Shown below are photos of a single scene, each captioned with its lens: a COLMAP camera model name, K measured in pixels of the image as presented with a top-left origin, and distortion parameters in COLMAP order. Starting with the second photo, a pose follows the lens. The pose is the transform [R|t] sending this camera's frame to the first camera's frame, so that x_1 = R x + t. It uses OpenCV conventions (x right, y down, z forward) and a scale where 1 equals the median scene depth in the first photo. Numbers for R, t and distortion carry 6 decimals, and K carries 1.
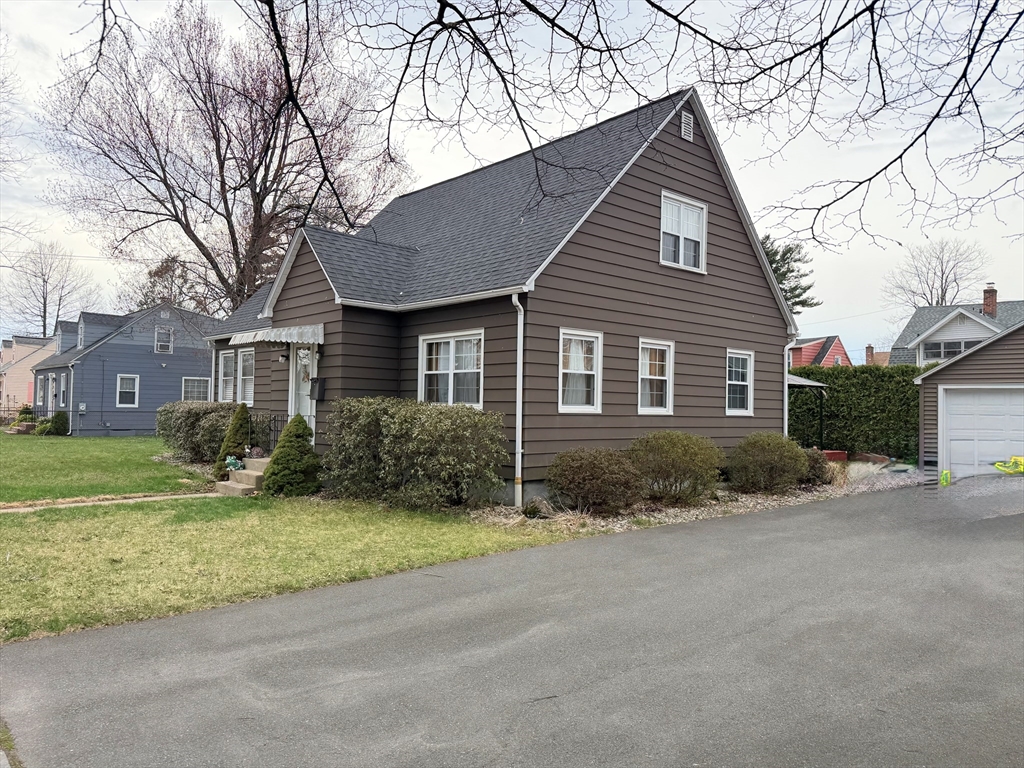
lens RADIAL K [[716.3, 0, 512.9], [0, 716.3, 380.3], [0, 0, 1]] dist [0.095500, -0.156501]
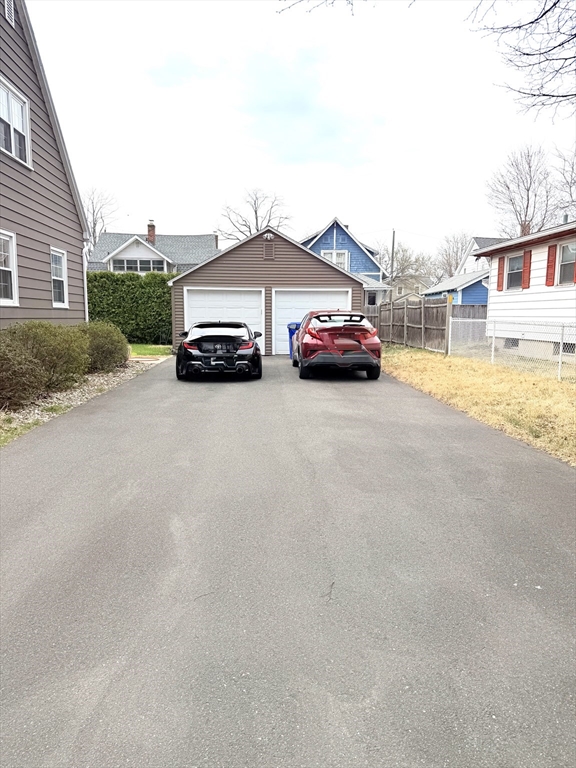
lens RADIAL K [[537.2, 0, 287.0], [0, 537.2, 384.9], [0, 0, 1]] dist [0.095500, -0.156501]
pose [[0.624043, -0.115581, 0.772794, -0.158344], [-0.019934, 0.986323, 0.163614, 0.024225], [-0.781136, -0.117507, 0.613204, 0.212710]]
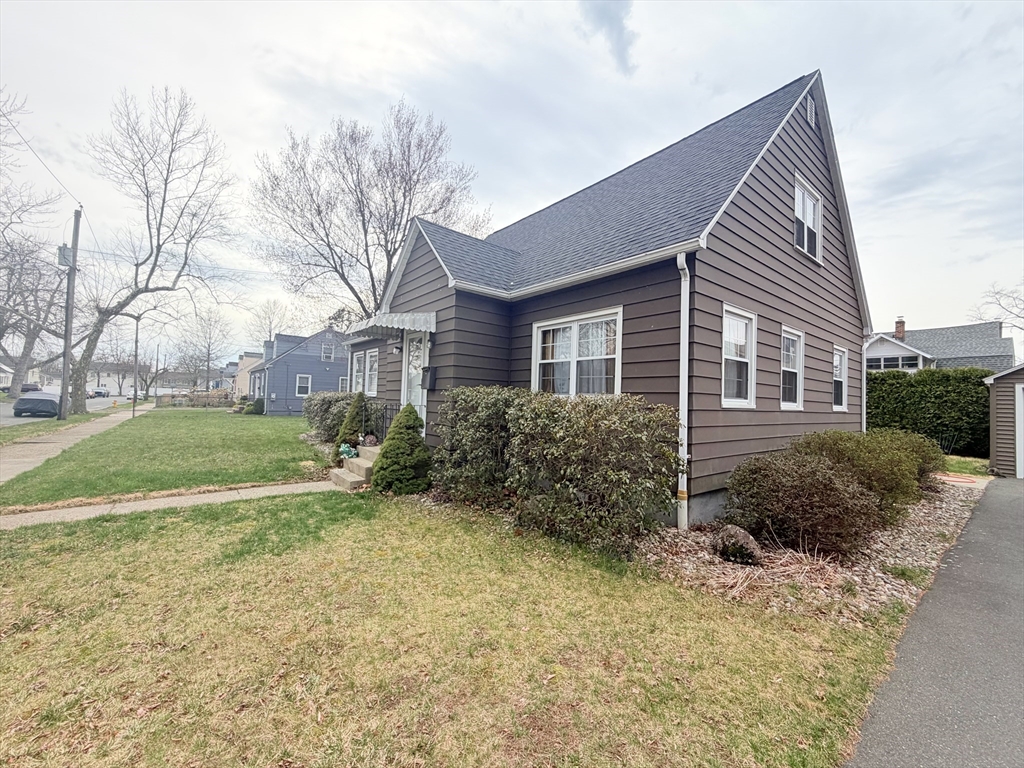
lens RADIAL K [[406.0, 0, 506.7], [0, 406.0, 386.4], [0, 0, 1]] dist [0.001371, 0.000203]
pose [[0.997532, 0.012017, -0.069173, -0.128283], [-0.011809, 0.999924, 0.003413, 0.020086], [0.069208, -0.002588, 0.997599, 0.460720]]
